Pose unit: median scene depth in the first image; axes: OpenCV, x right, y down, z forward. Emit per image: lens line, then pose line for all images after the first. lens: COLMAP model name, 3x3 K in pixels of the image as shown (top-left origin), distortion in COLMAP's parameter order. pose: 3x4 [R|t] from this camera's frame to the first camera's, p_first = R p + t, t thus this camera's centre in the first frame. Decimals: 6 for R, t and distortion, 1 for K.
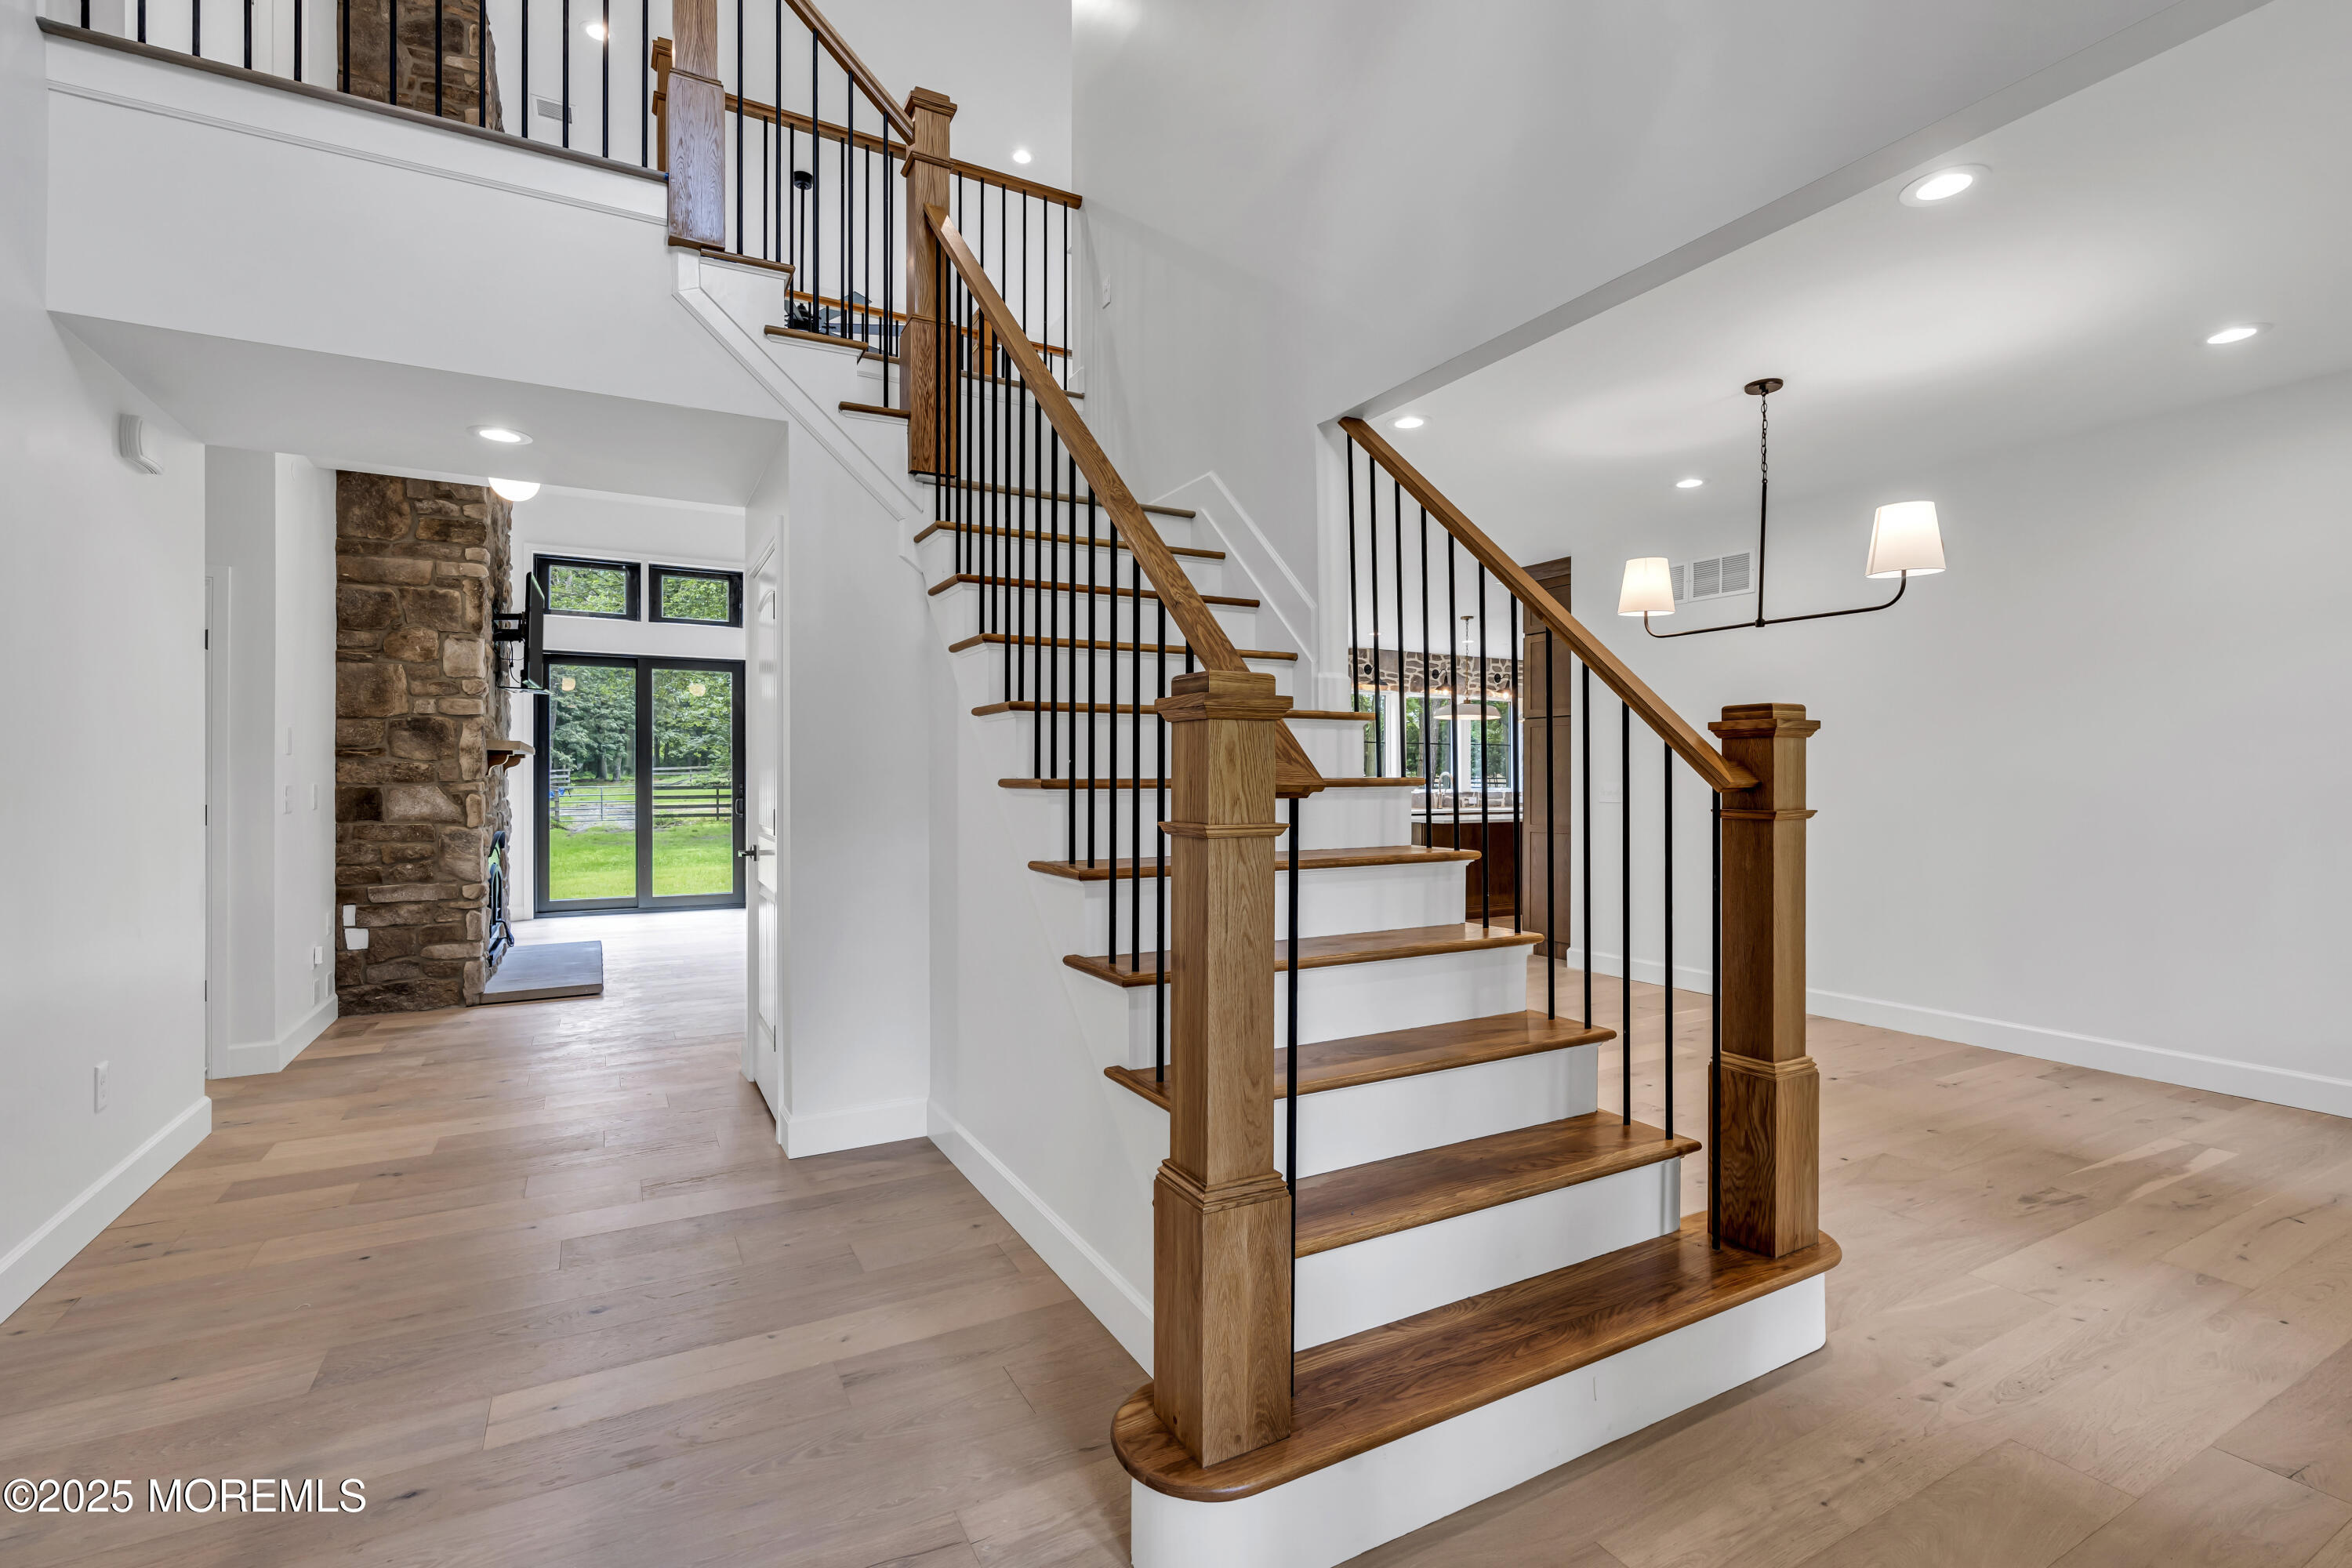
lens RADIAL K [[1057.3, 0, 1170.8], [0, 1057.3, 774.6], [0, 0, 1]] dist [-0.006945, 0.001332]
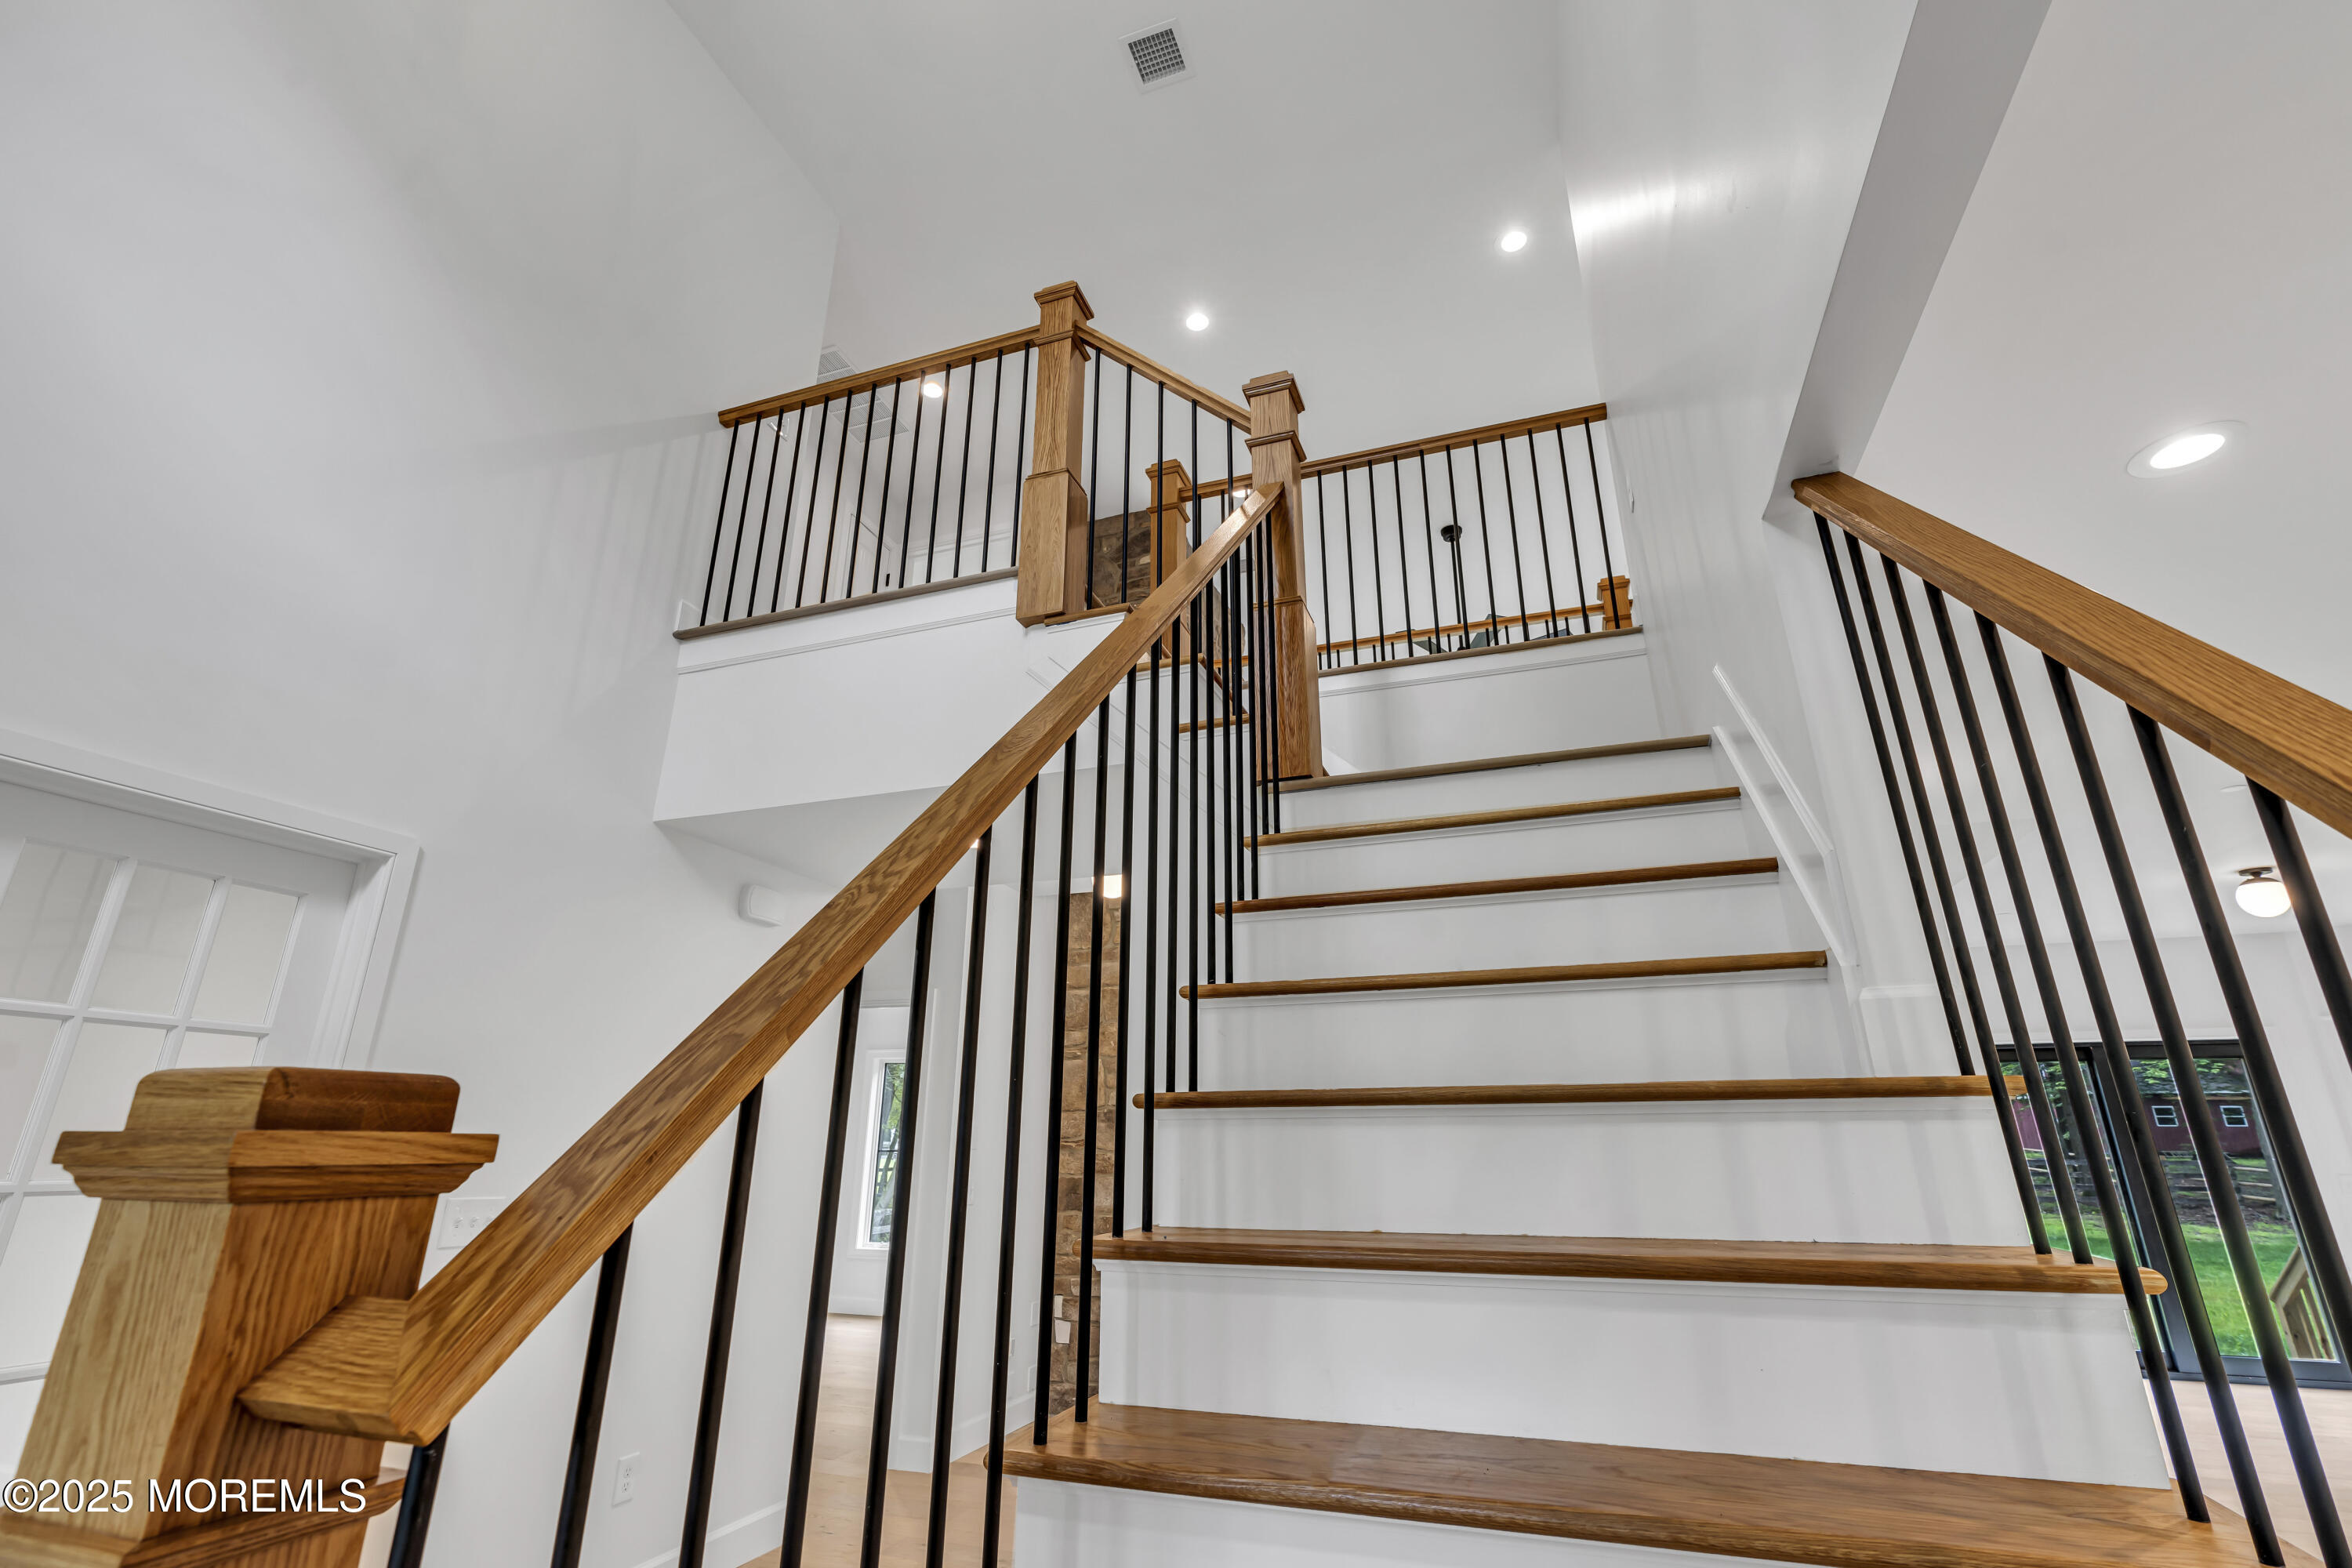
lens RADIAL K [[1057.3, 0, 1170.8], [0, 1057.3, 774.6], [0, 0, 1]] dist [-0.006945, 0.001332]
pose [[0.662416, -0.245071, -0.707916, 0.298680], [-0.001646, 0.944498, -0.328513, -0.035624], [0.749134, 0.218778, 0.625248, 0.496779]]
